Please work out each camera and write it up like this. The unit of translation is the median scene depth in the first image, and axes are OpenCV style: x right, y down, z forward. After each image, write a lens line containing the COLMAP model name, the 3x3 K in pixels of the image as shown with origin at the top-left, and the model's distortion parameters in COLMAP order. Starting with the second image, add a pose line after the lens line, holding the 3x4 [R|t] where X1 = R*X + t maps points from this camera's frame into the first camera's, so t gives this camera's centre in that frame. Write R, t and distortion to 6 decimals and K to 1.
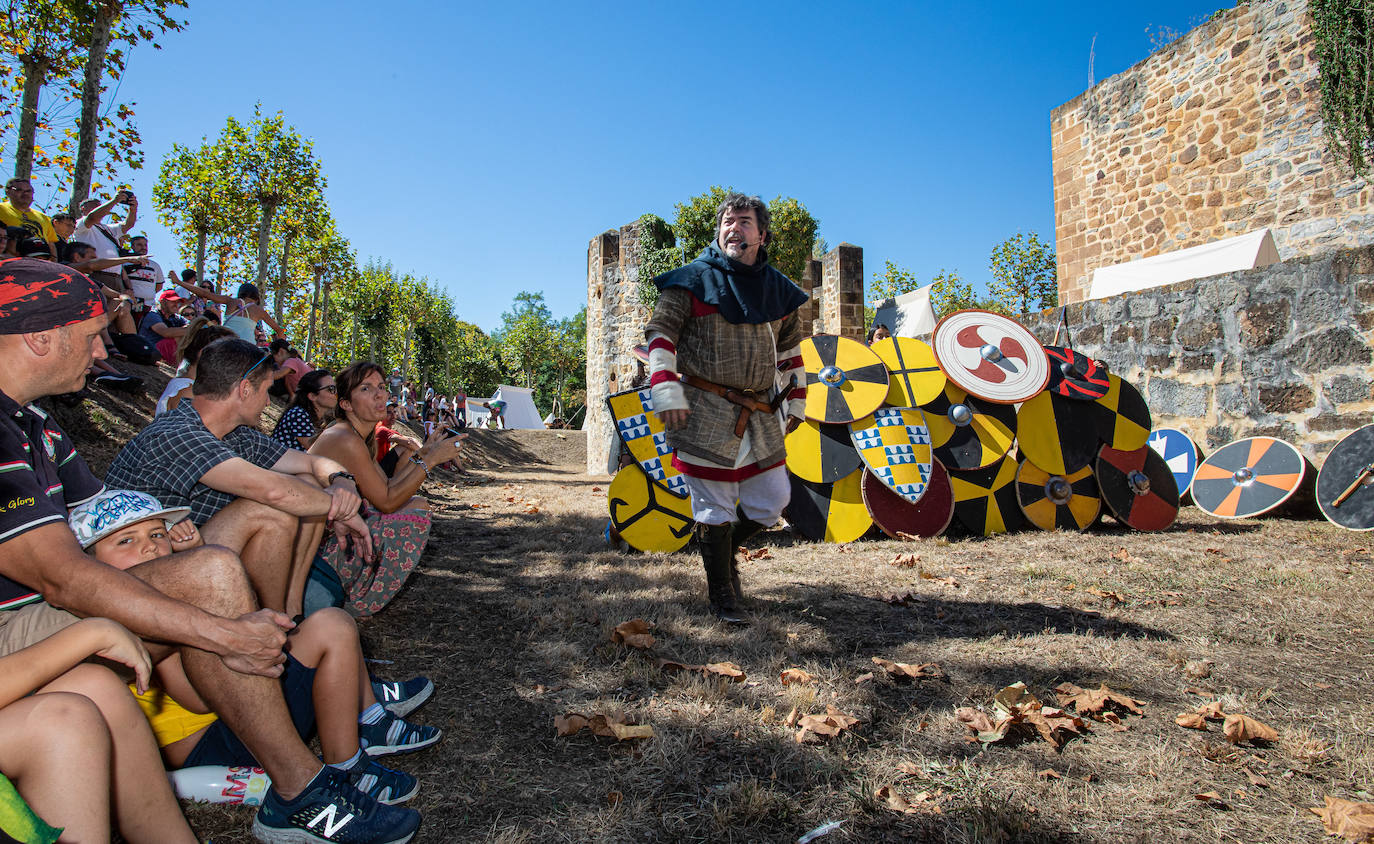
lens RADIAL K [[736.0, 0, 680.8], [0, 736.0, 399.9], [0, 0, 1]] dist [-0.064627, 0.030761]
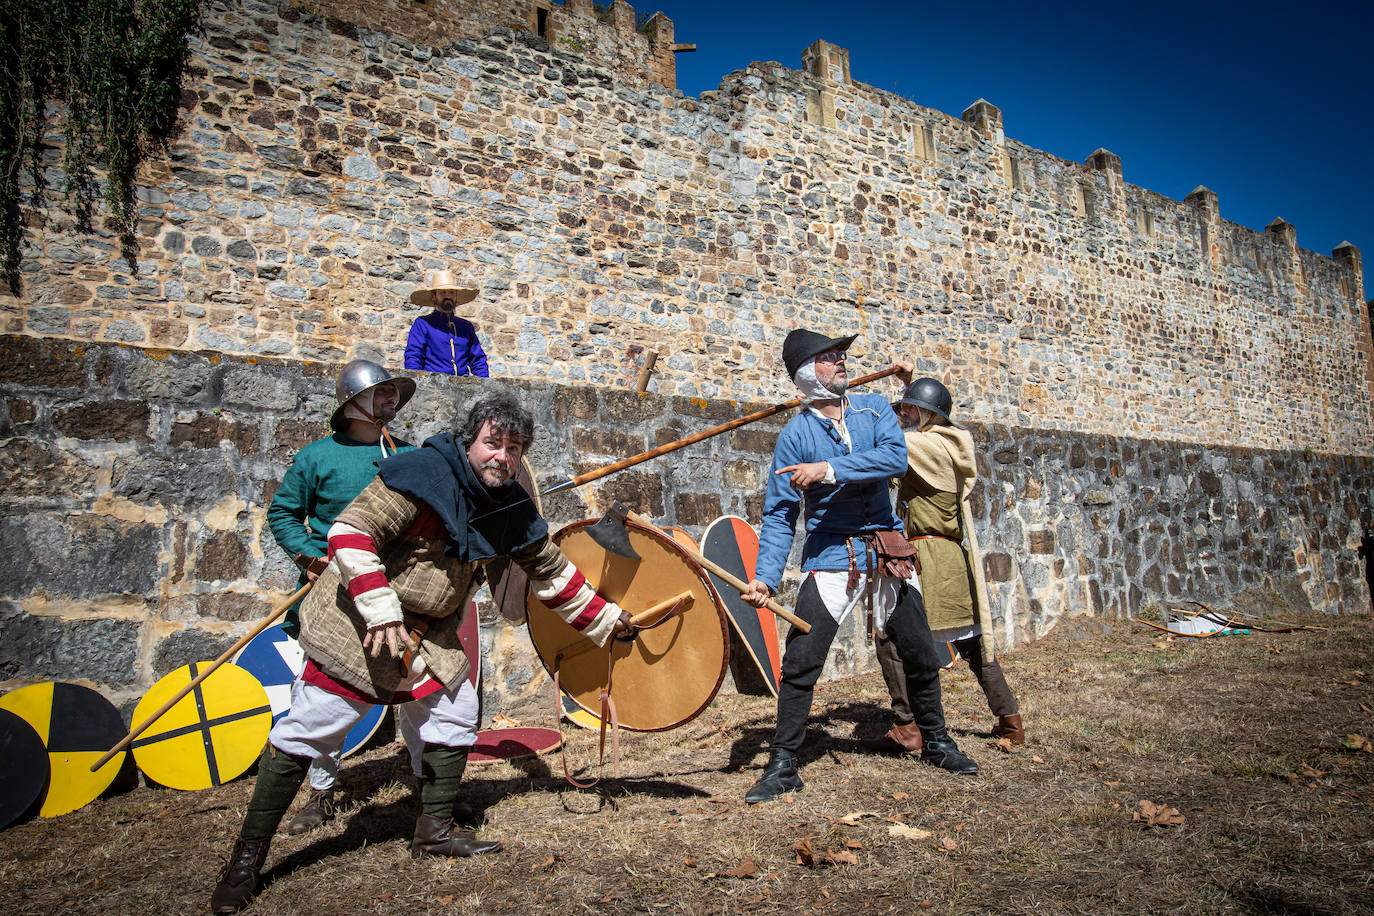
lens RADIAL K [[955.5, 0, 674.8], [0, 955.5, 454.2], [0, 0, 1]] dist [-0.050282, 0.067814]
pose [[-0.366970, 0.142788, 0.919209, -0.054561], [0.019845, 0.989126, -0.145726, 0.013644], [-0.930021, -0.035235, -0.365813, 0.469781]]
